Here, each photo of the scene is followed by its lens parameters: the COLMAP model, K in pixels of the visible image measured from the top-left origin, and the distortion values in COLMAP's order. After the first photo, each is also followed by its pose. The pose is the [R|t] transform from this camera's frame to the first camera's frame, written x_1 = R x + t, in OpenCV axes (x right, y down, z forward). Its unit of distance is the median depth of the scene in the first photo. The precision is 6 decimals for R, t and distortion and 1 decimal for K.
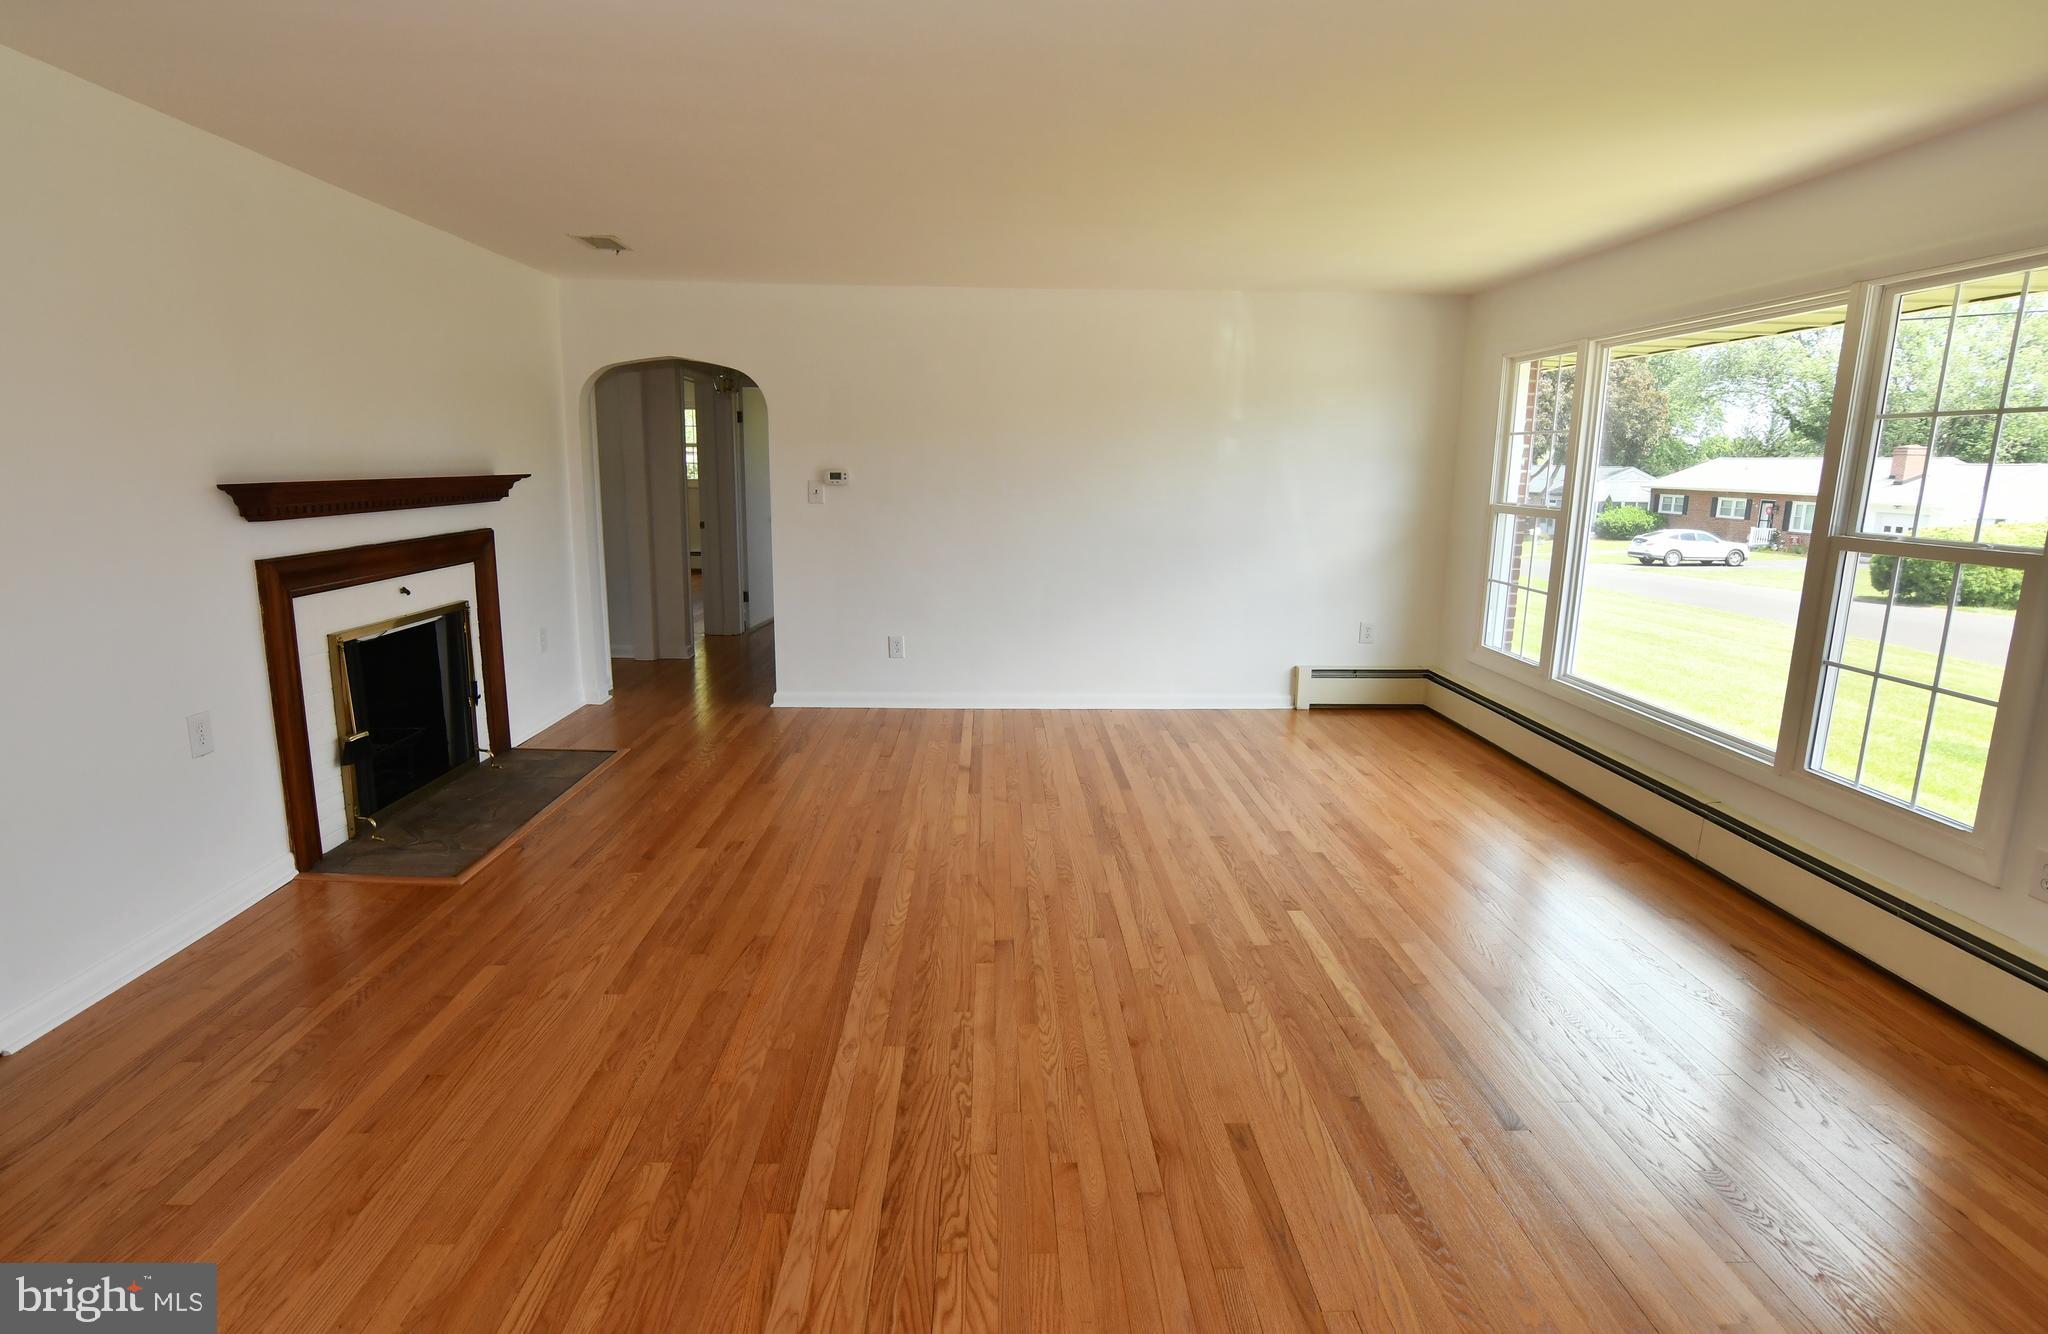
lens RADIAL K [[1008.5, 0, 1022.4], [0, 1008.5, 669.5], [0, 0, 1]] dist [-0.025498, 0.006684]
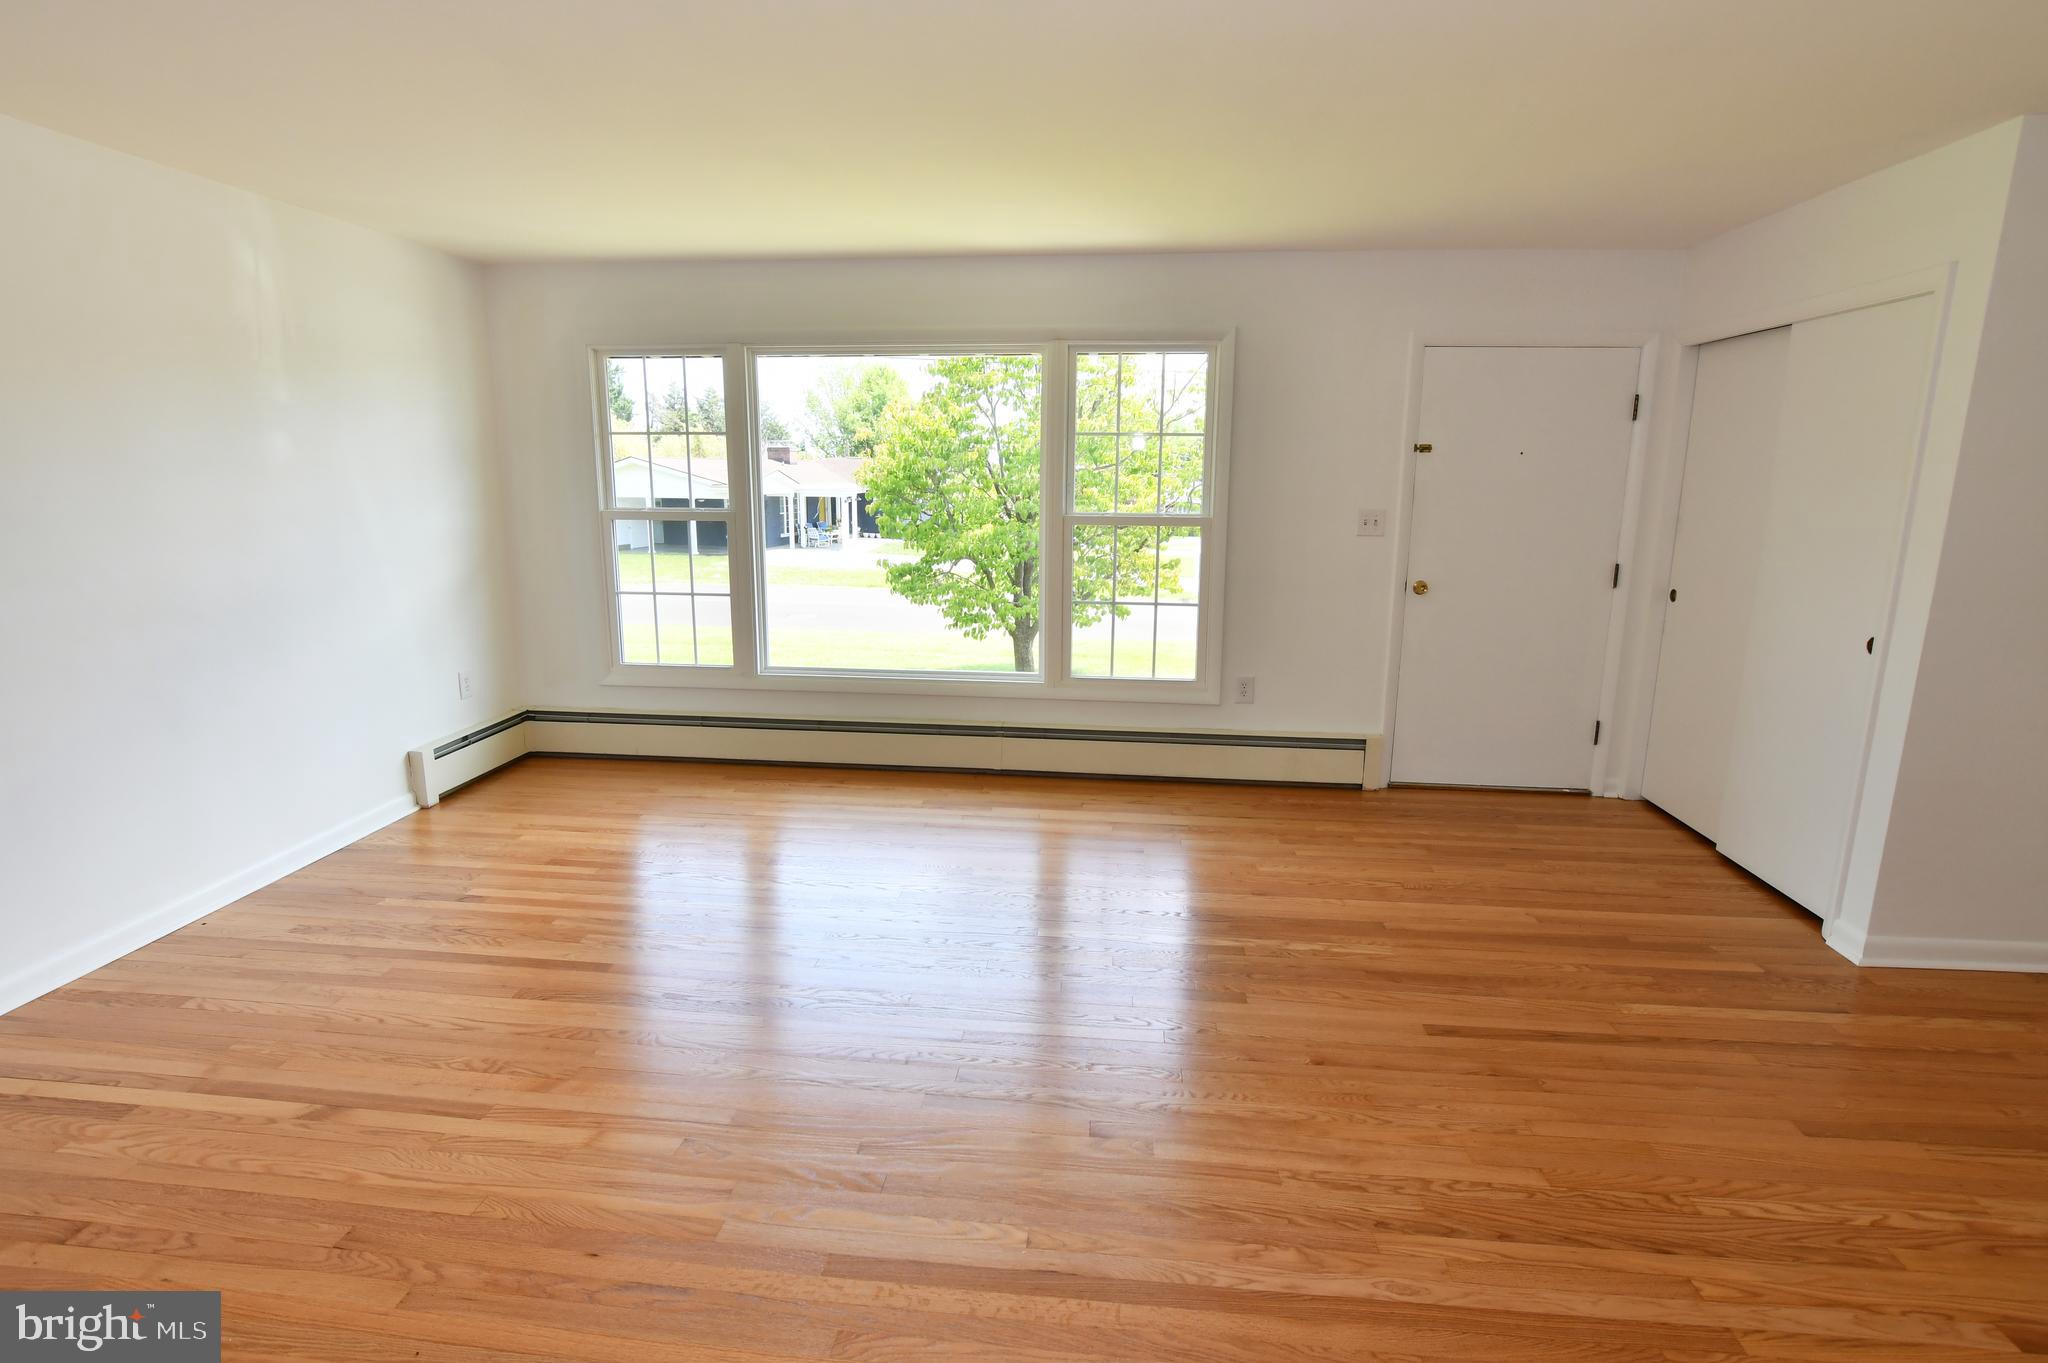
lens RADIAL K [[992.4, 0, 1019.1], [0, 992.4, 681.0], [0, 0, 1]] dist [-0.027560, 0.007769]
pose [[0.134728, -0.219698, 0.966220, -0.579826], [0.195159, 0.961894, 0.191501, -0.174238], [-0.971474, 0.162766, 0.172470, 0.771703]]
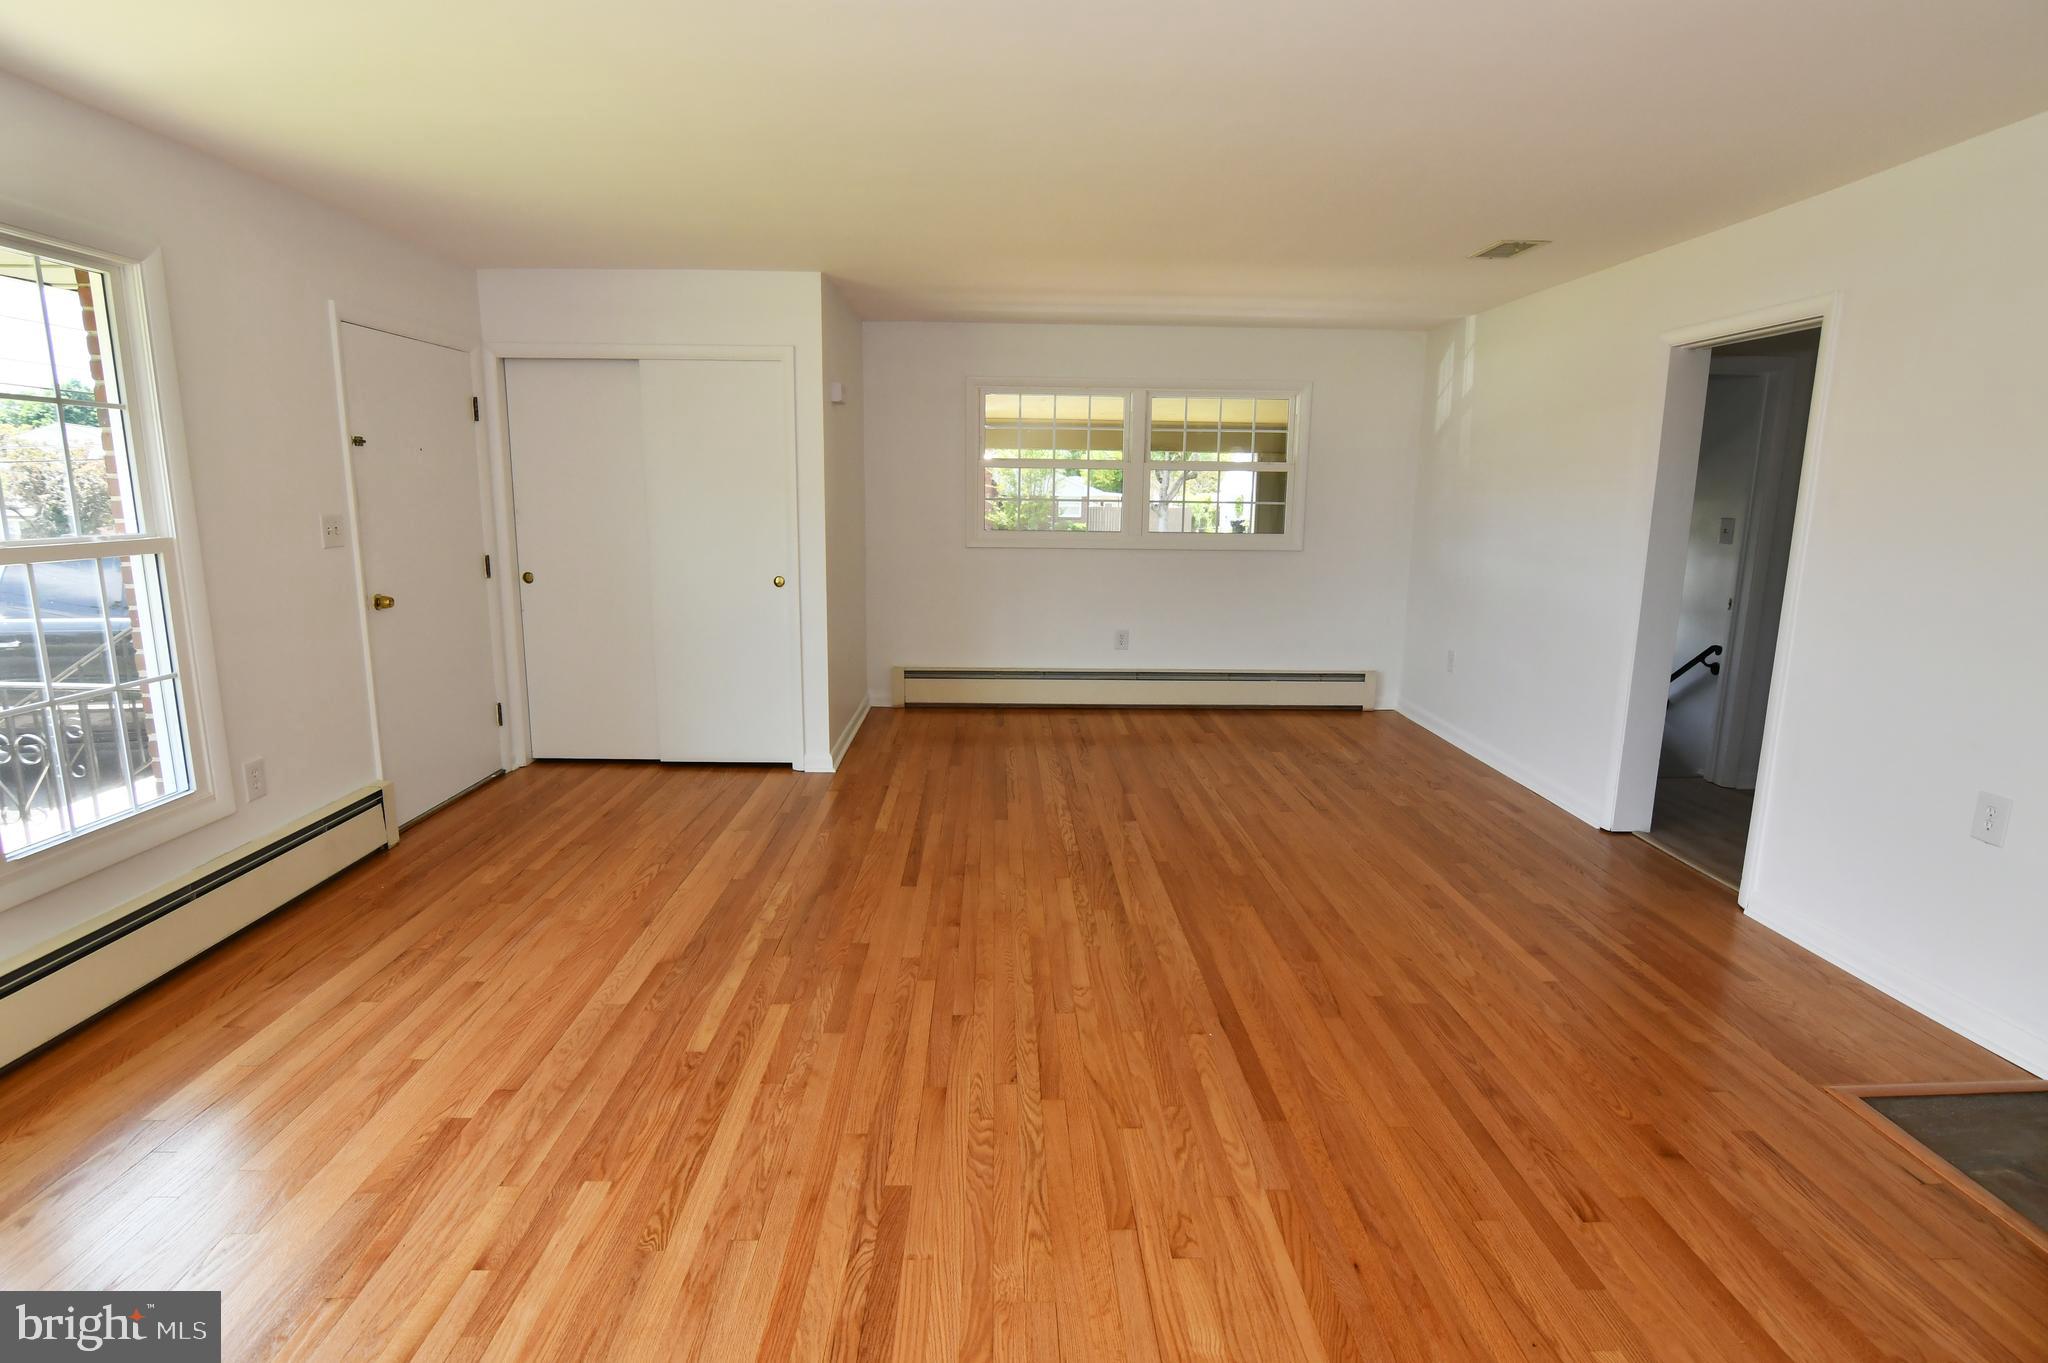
lens RADIAL K [[992.4, 0, 1022.9], [0, 992.4, 674.6], [0, 0, 1]] dist [-0.027560, 0.007769]
pose [[-0.999627, -0.027297, -0.001046, 0.025483], [-0.025635, 0.924170, 0.381120, -0.307330], [-0.009437, 0.381005, -0.924525, 1.508399]]
